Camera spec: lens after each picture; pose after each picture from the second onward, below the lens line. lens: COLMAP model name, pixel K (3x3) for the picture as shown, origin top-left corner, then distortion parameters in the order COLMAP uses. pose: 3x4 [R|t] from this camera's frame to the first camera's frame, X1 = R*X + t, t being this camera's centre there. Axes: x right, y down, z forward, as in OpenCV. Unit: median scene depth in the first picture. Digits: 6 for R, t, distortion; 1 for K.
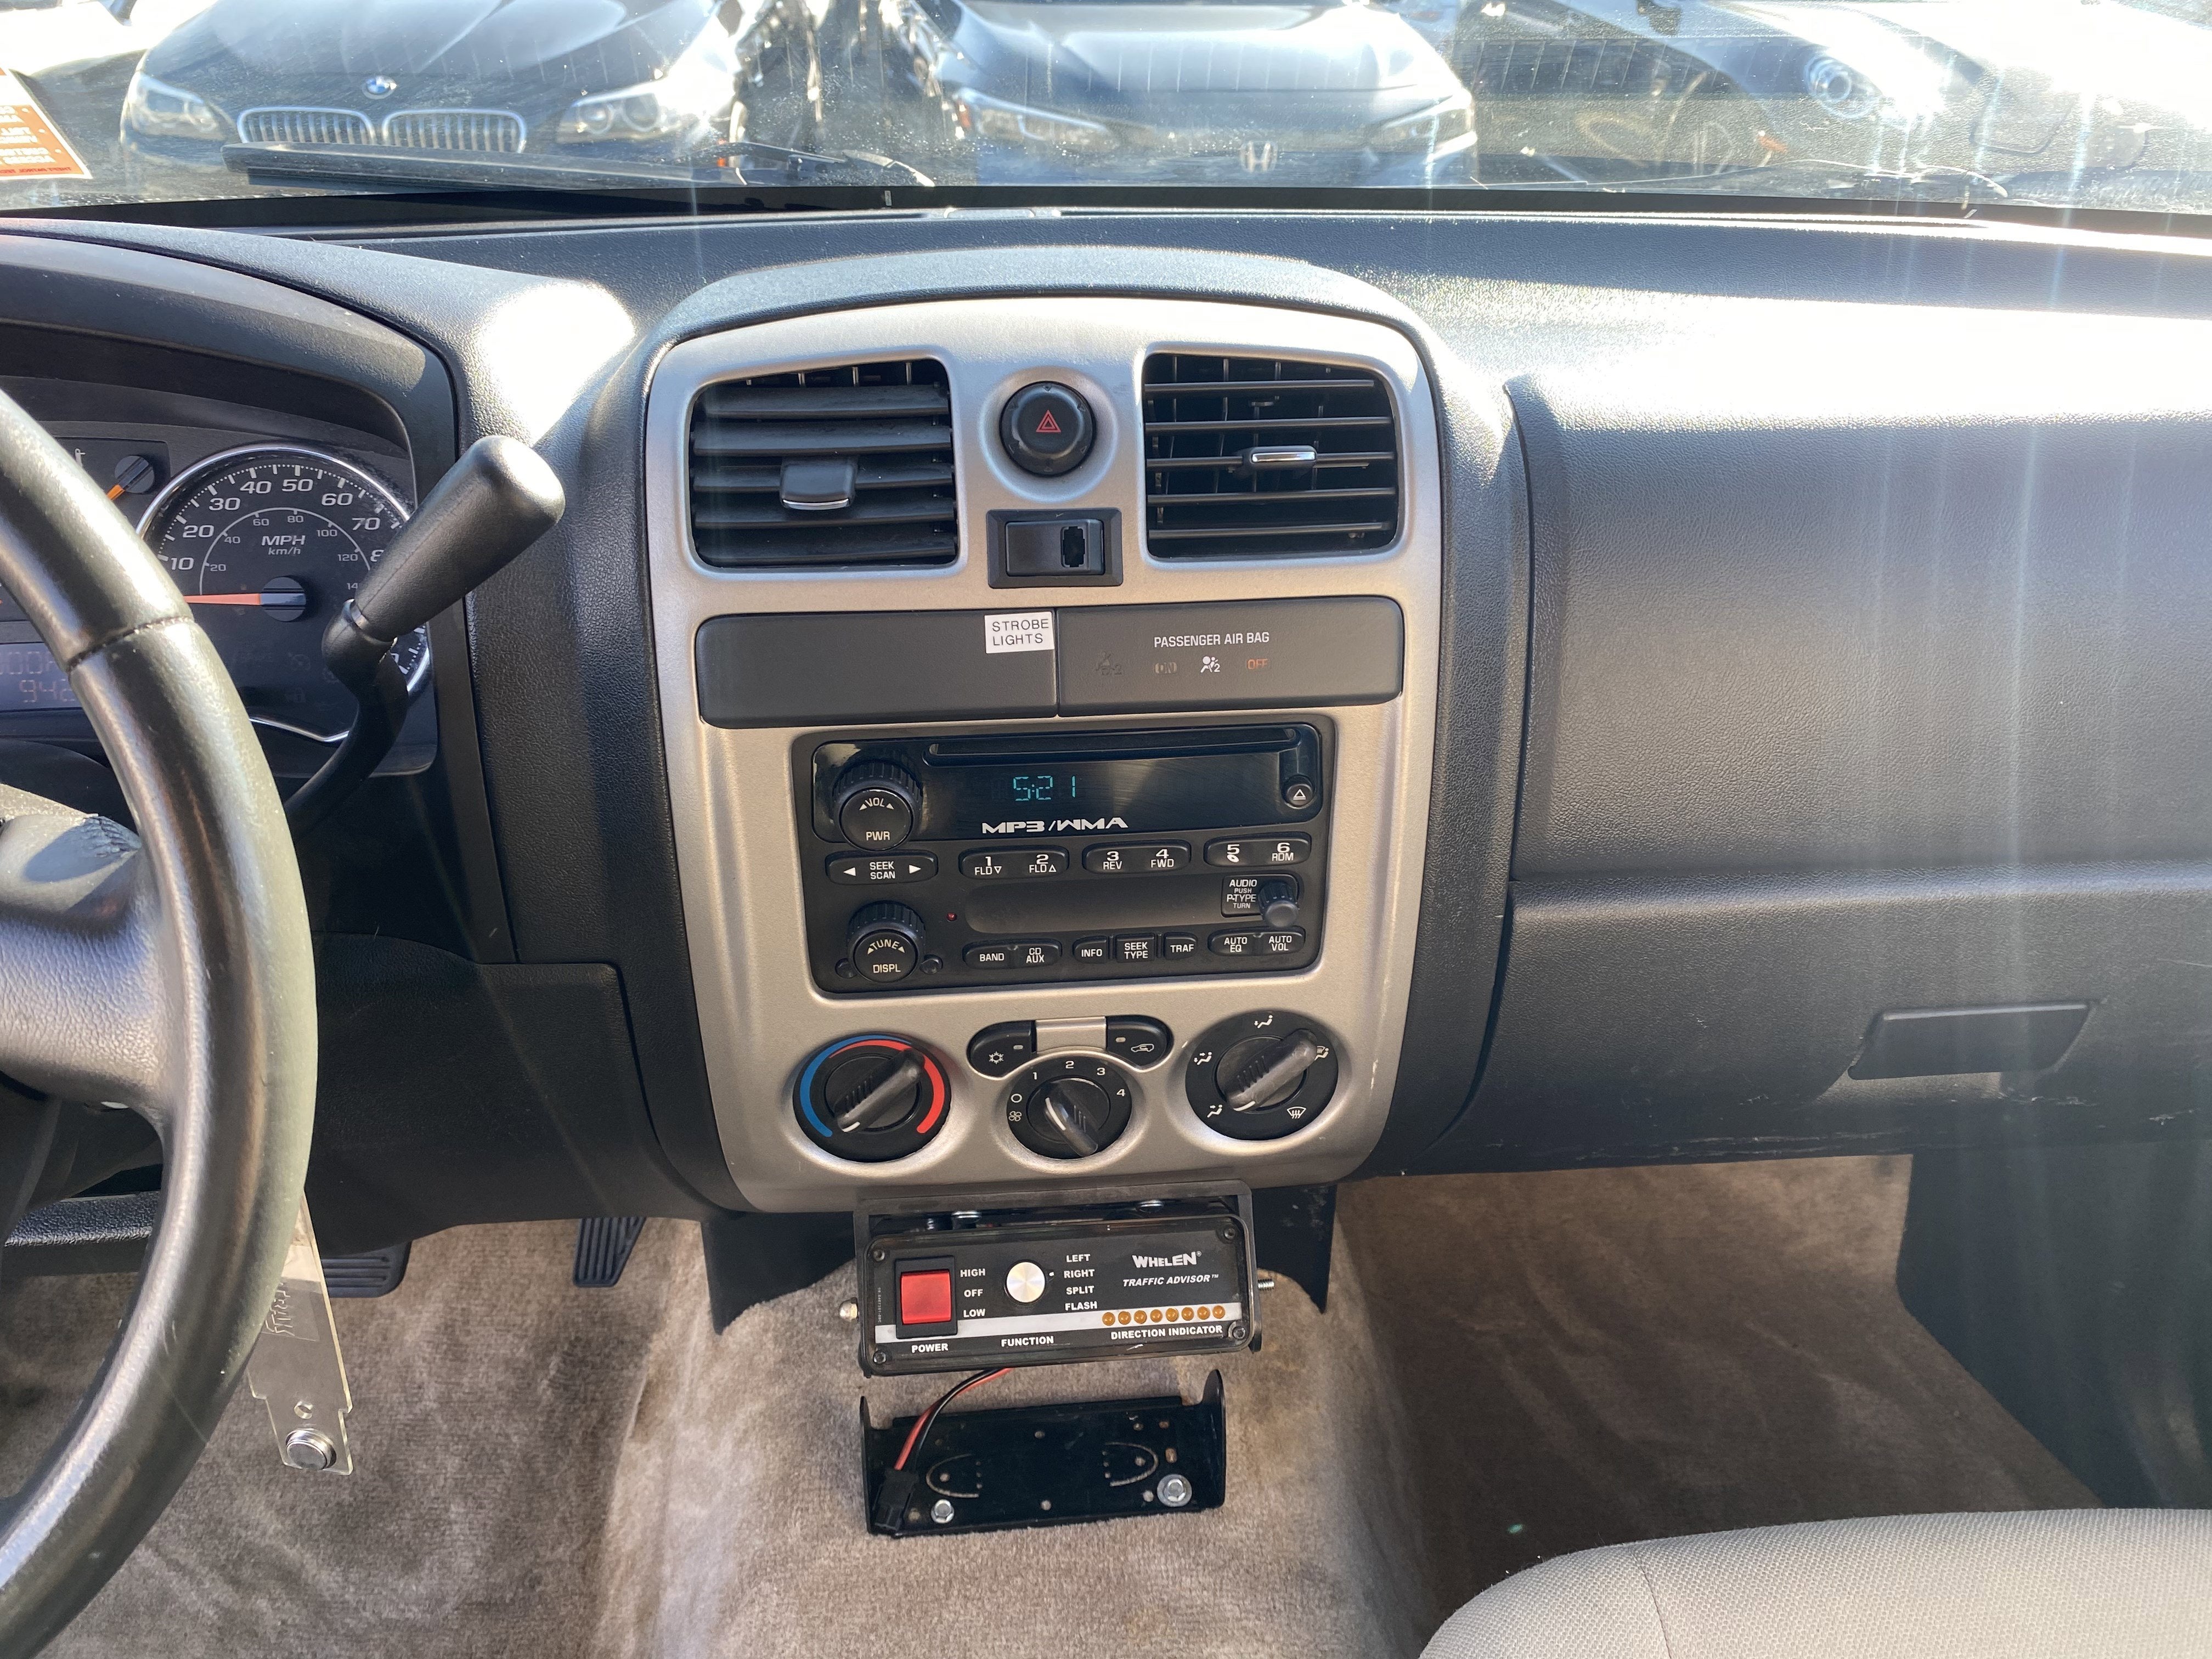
lens RADIAL K [[1706.7, 0, 1129.5], [0, 1706.7, 770.7], [0, 0, 1]] dist [0.024735, -0.025072]
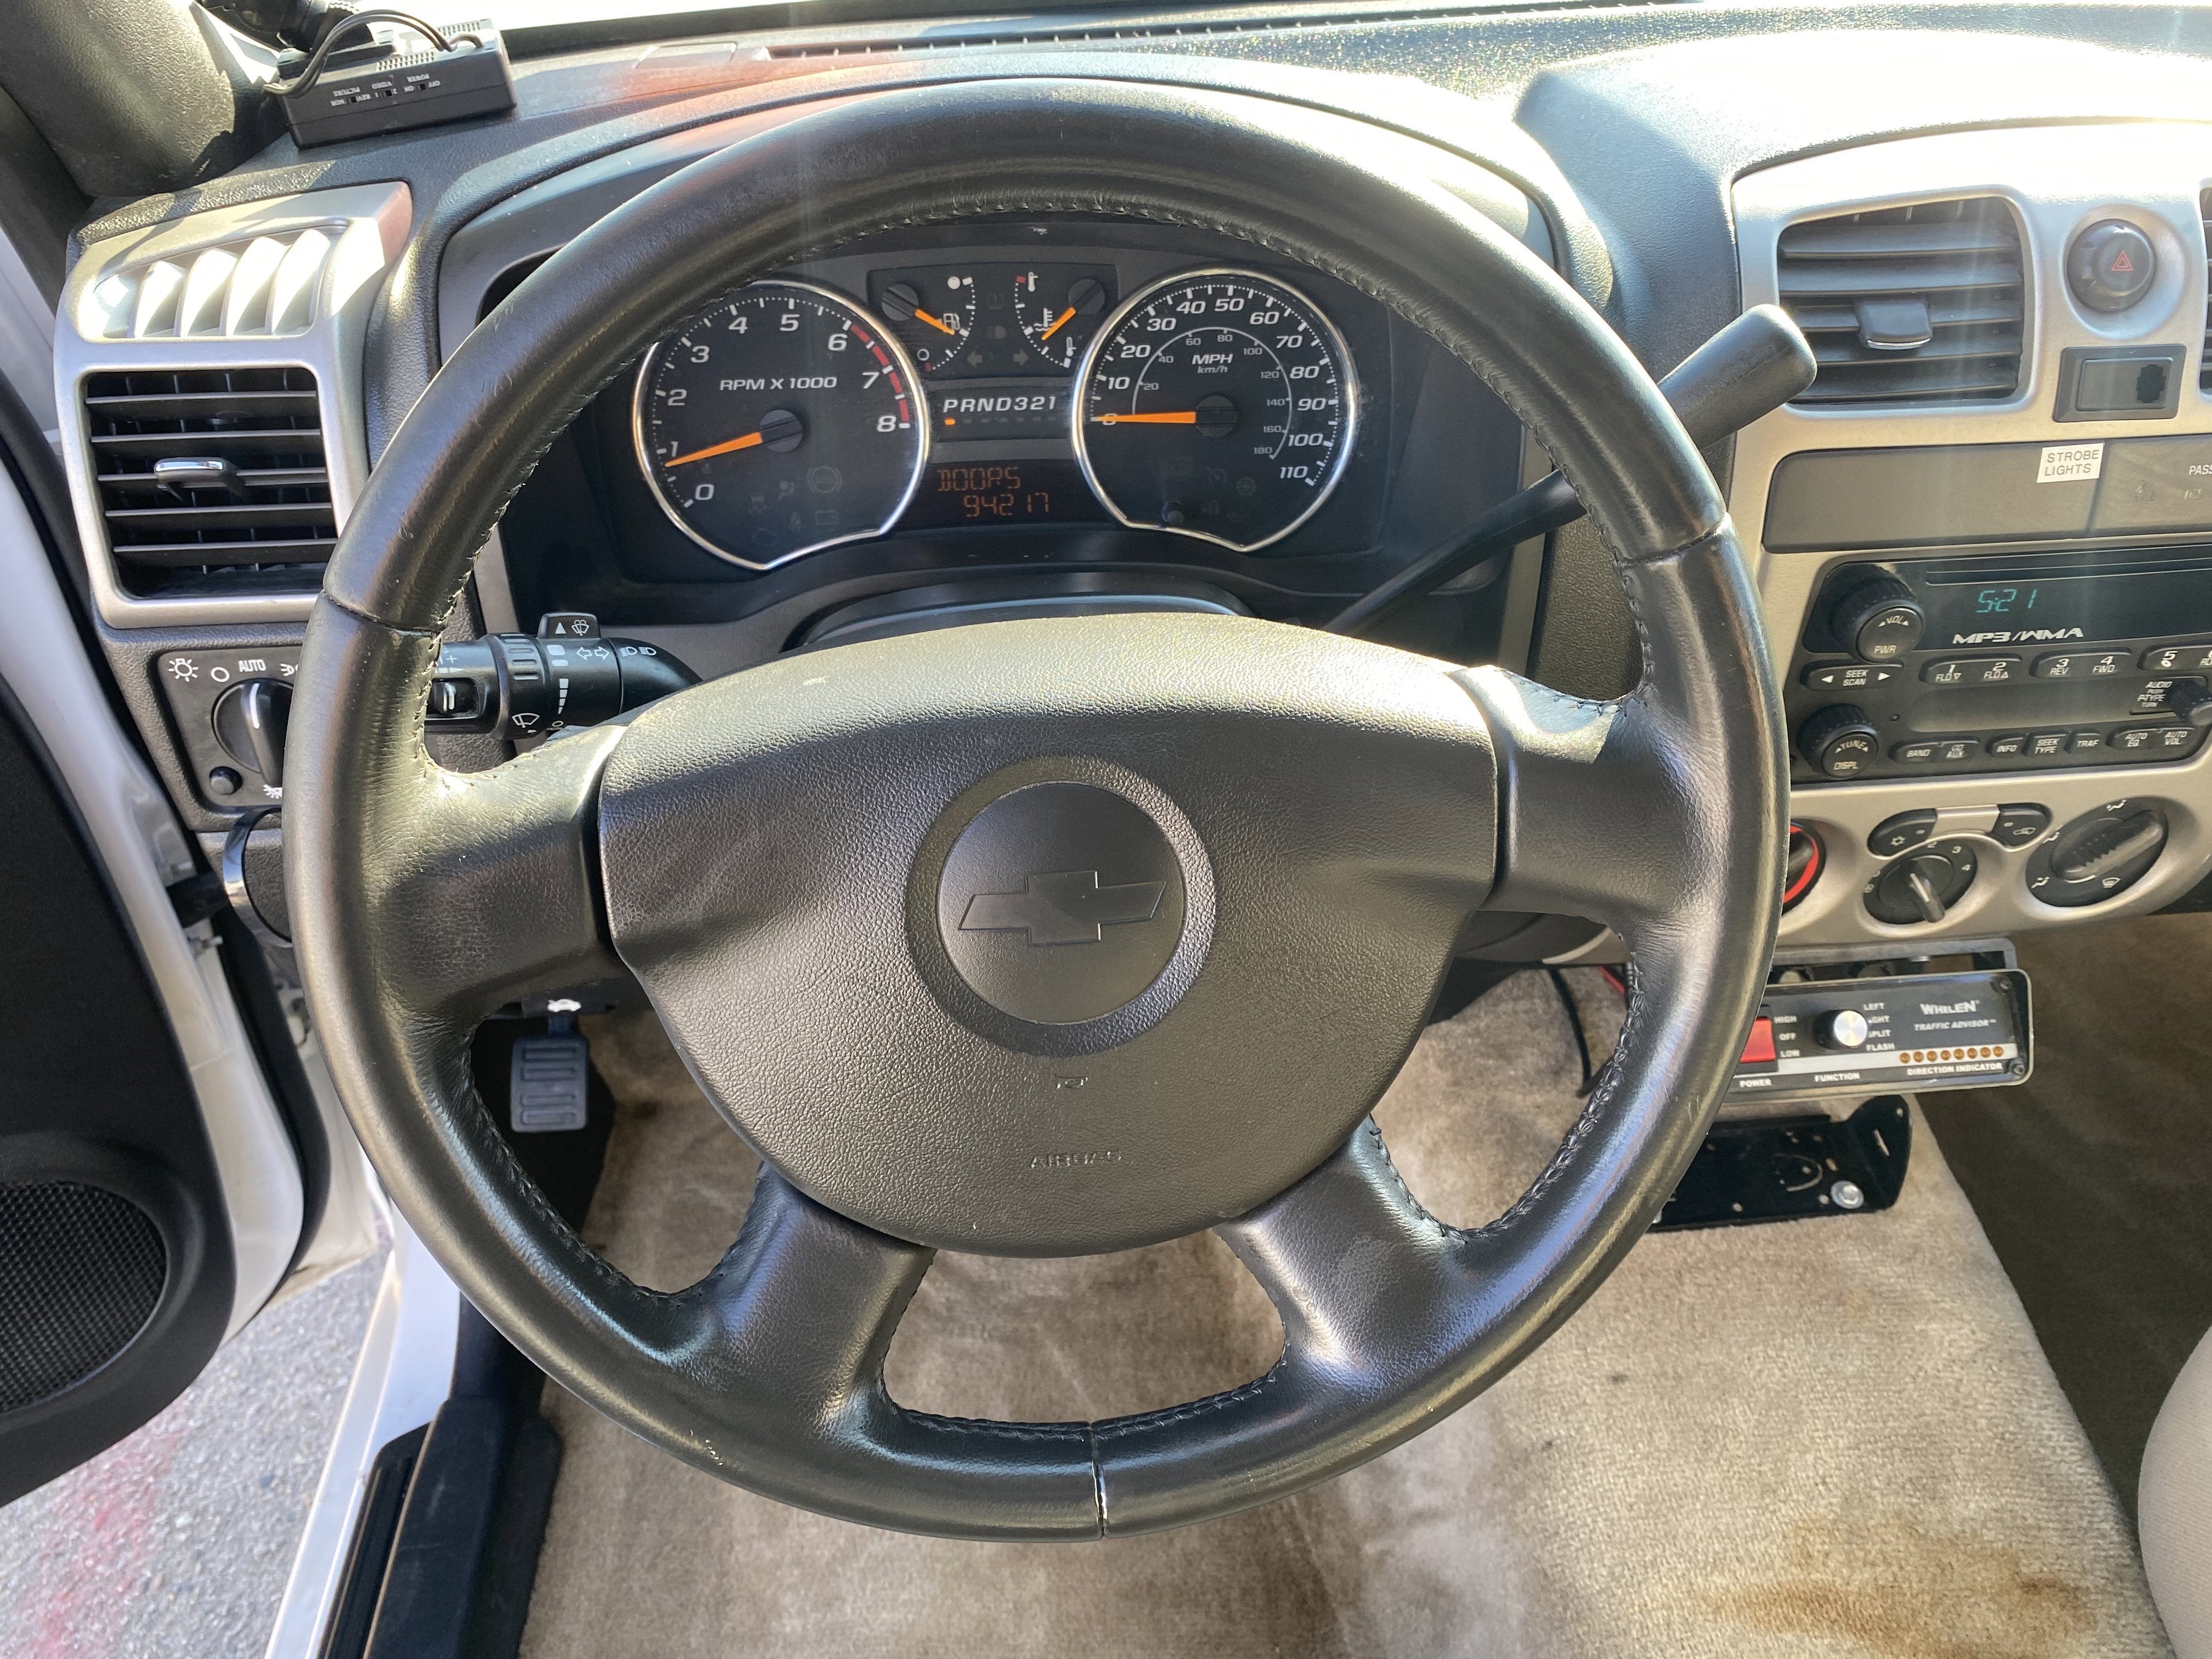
lens RADIAL K [[1706.7, 0, 1113.4], [0, 1706.7, 794.5], [0, 0, 1]] dist [0.024735, -0.025072]
pose [[0.999988, -0.004980, 0.000057, -0.557351], [0.004883, 0.982624, 0.185546, -0.066484], [-0.000980, -0.185543, 0.982636, -0.084169]]
